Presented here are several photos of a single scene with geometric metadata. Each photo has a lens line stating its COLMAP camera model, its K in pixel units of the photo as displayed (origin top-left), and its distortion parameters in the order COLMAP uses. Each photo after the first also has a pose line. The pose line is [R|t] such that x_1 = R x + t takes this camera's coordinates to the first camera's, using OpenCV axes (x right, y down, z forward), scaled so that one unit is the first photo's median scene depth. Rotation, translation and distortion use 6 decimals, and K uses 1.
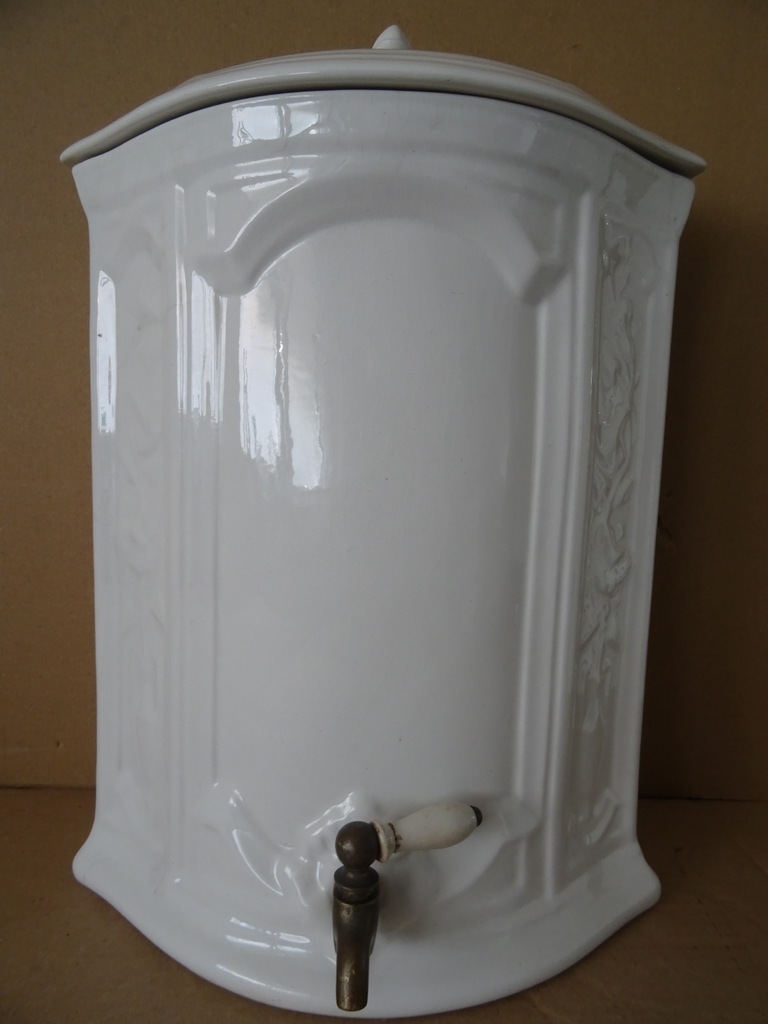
lens RADIAL K [[732.4, 0, 387.1], [0, 732.4, 514.1], [0, 0, 1]] dist [0.004371, -0.016927]
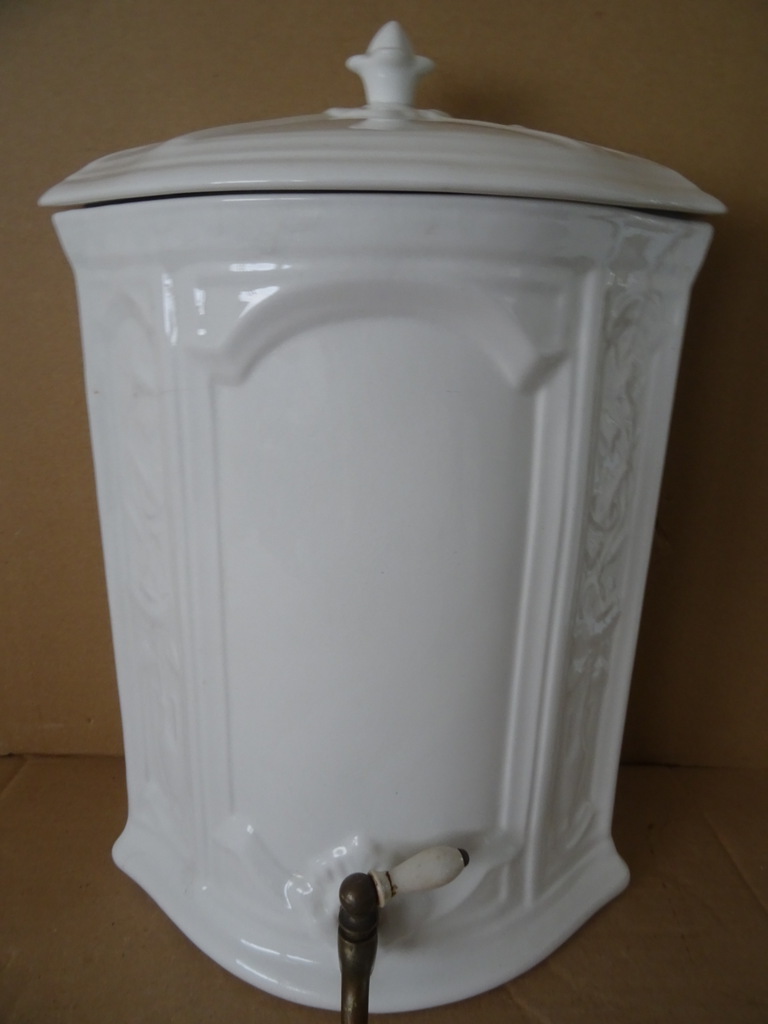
lens RADIAL K [[732.4, 0, 389.8], [0, 732.4, 514.7], [0, 0, 1]] dist [0.004371, -0.016927]
pose [[0.999894, -0.000940, -0.014559, 0.022421], [0.003864, 0.979352, 0.202127, -0.312424], [0.014069, -0.202161, 0.979251, -0.002253]]
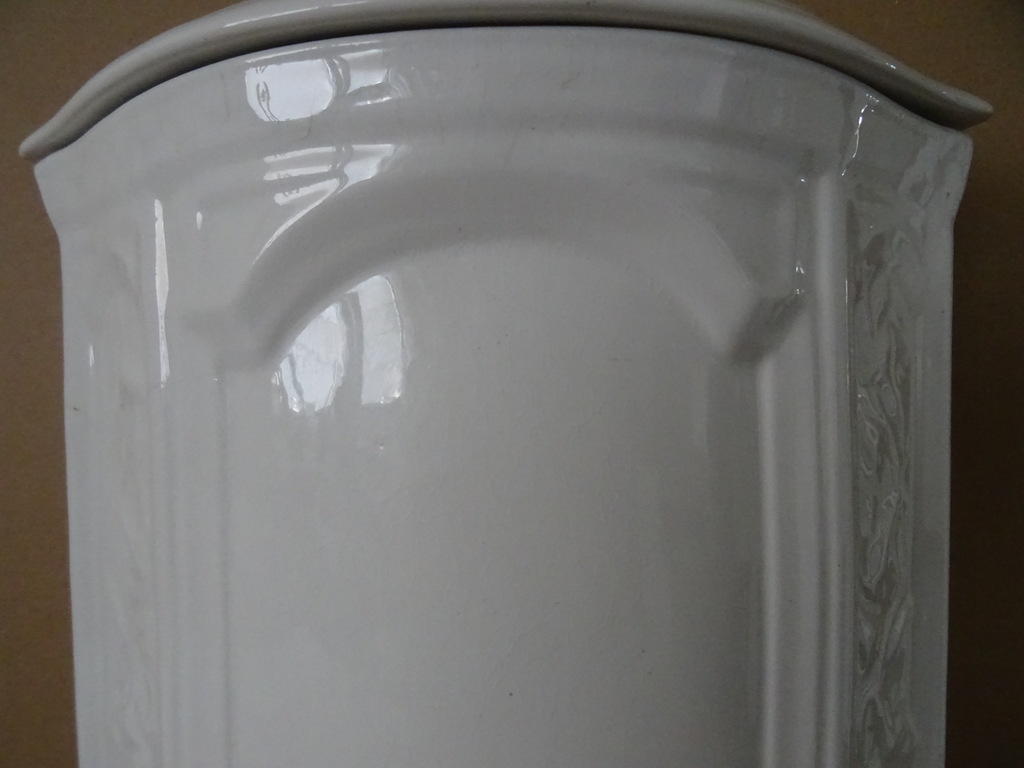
lens RADIAL K [[732.4, 0, 528.1], [0, 732.4, 396.9], [0, 0, 1]] dist [0.004371, -0.016927]
pose [[0.998790, -0.042585, -0.024593, 0.032591], [0.041082, 0.997431, -0.058690, -0.222154], [0.027030, 0.057609, 0.997973, 0.389180]]
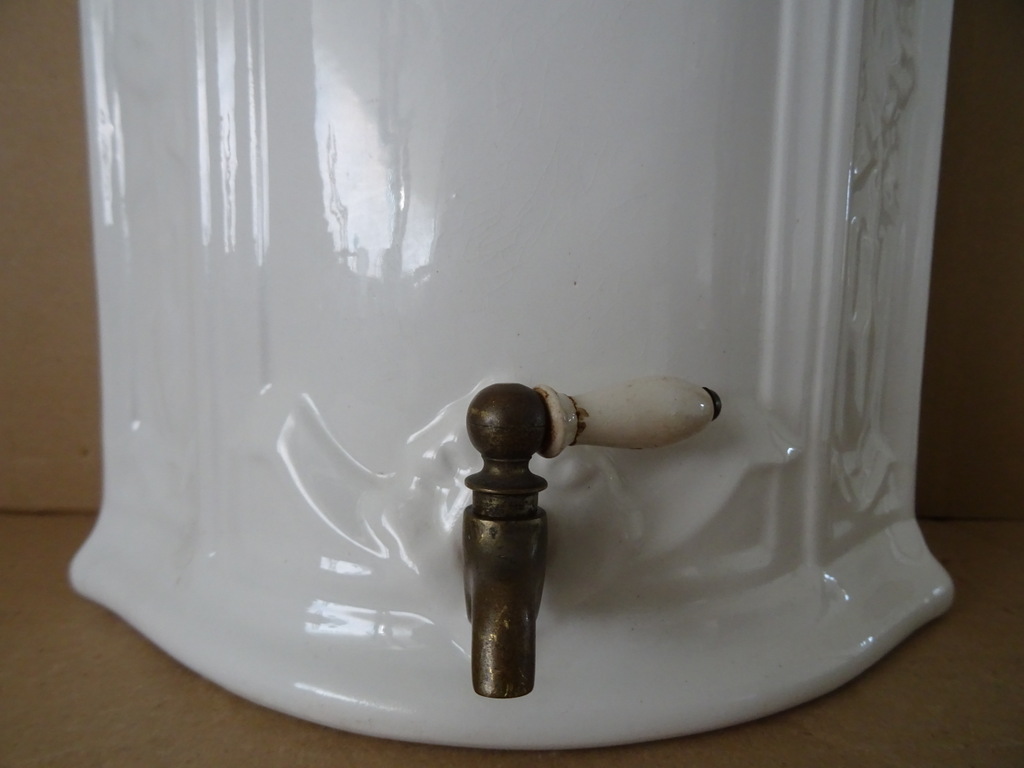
lens RADIAL K [[732.4, 0, 512.8], [0, 732.4, 384.8], [0, 0, 1]] dist [0.004371, -0.016927]
pose [[0.999920, -0.010868, 0.006453, -0.034034], [0.010732, 0.999725, 0.020858, 0.356854], [-0.006678, -0.020787, 0.999762, 0.395737]]
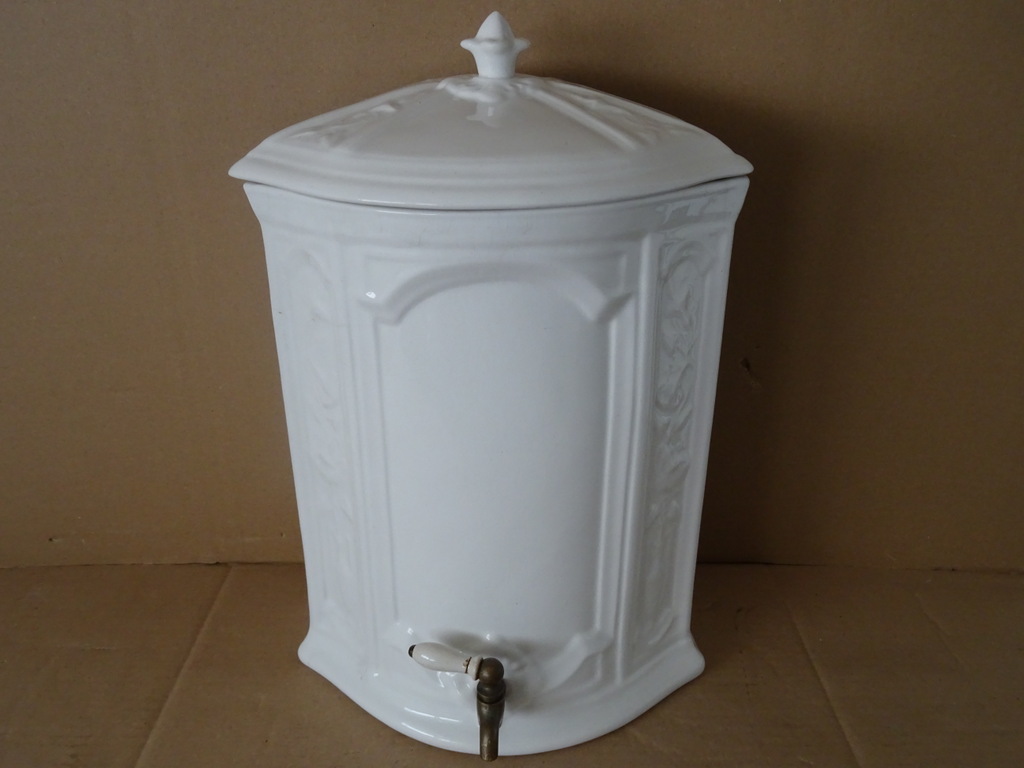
lens RADIAL K [[919.9, 0, 519.0], [0, 919.9, 402.6], [0, 0, 1]] dist [0.061293, 0.005509]
pose [[0.999328, -0.018156, -0.031829, 0.087147], [0.027898, 0.940146, 0.339629, -0.704961], [0.023757, -0.340289, 0.940021, -0.639468]]
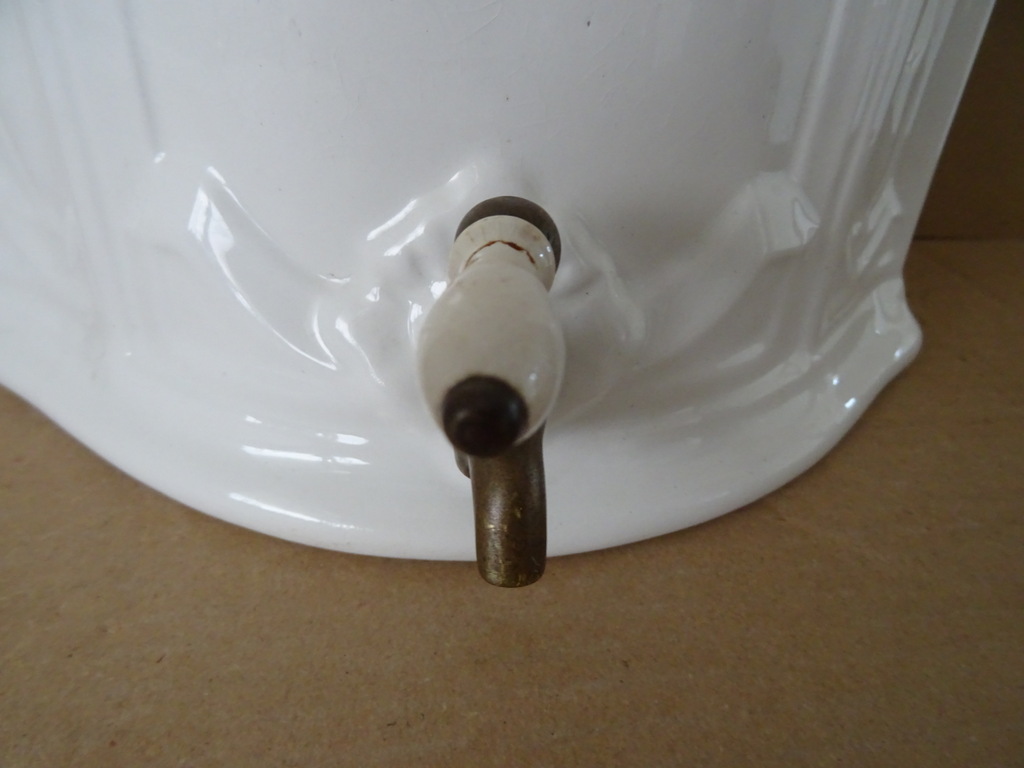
lens RADIAL K [[732.4, 0, 515.4], [0, 732.4, 384.3], [0, 0, 1]] dist [0.004371, -0.016927]
pose [[0.992998, -0.041523, 0.110593, -0.073235], [-0.015213, 0.883443, 0.468291, 0.279976], [-0.117148, -0.466695, 0.876626, 0.517989]]
